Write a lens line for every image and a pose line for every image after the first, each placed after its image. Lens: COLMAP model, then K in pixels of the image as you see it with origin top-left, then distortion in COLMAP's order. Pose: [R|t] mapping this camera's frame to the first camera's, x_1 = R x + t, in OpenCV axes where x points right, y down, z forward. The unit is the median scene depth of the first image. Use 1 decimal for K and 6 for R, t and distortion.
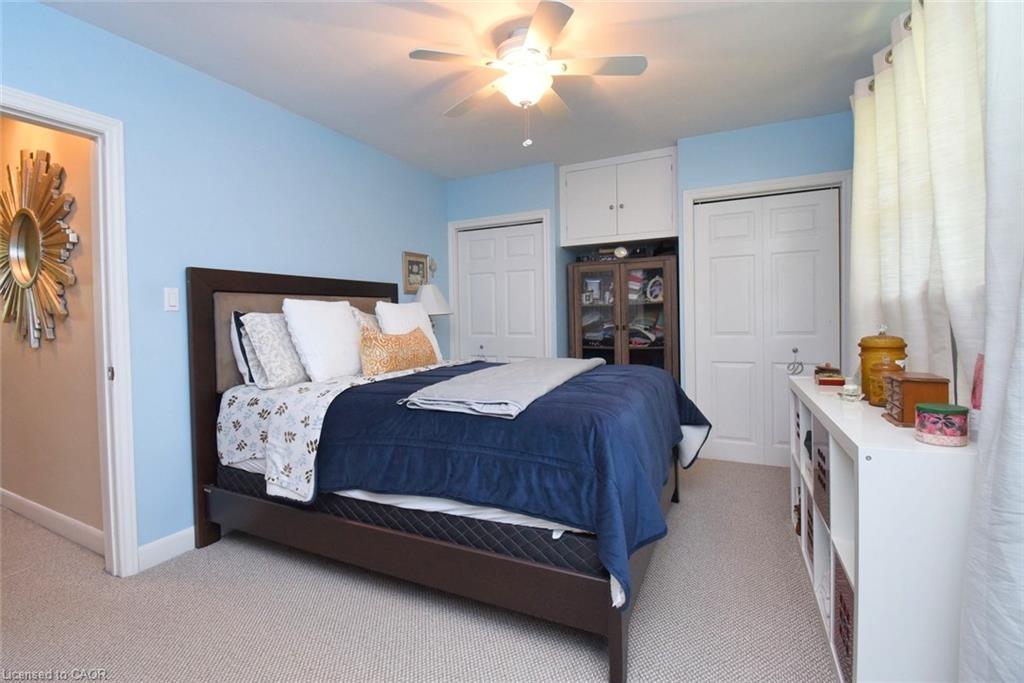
lens RADIAL K [[451.5, 0, 509.3], [0, 451.5, 342.0], [0, 0, 1]] dist [0.018314, -0.025888]
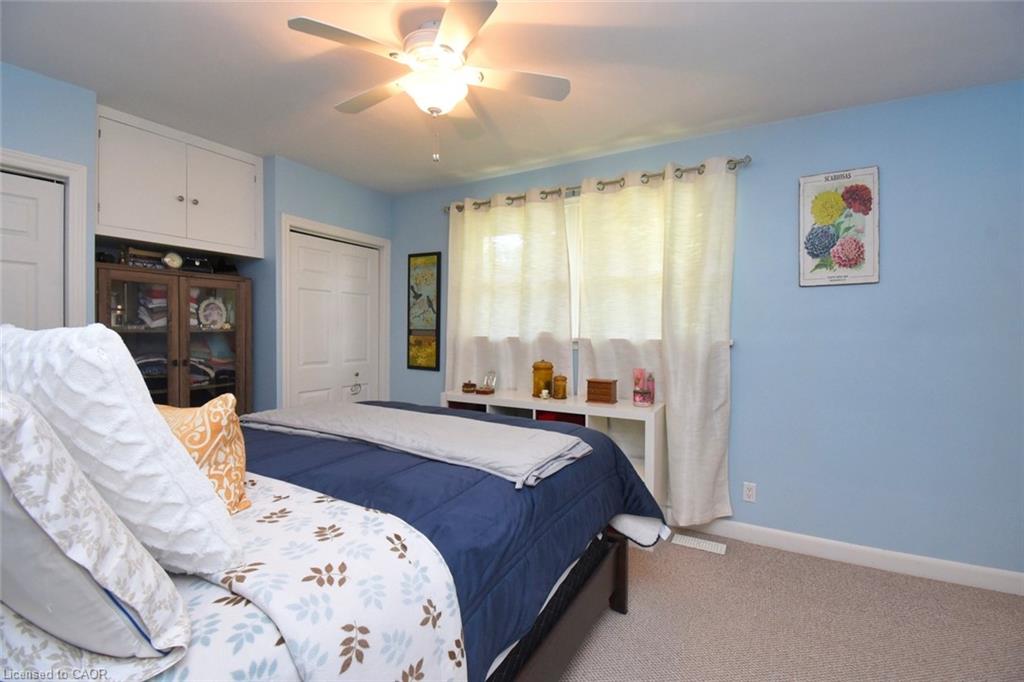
lens RADIAL K [[425.4, 0, 512.0], [0, 425.4, 341.0], [0, 0, 1]] dist [-0.000182, 0.000018]
pose [[0.142712, 0.001441, 0.989763, -0.371640], [0.048914, 0.998767, -0.008506, -0.035496], [-0.988555, 0.049627, 0.142466, 0.375848]]
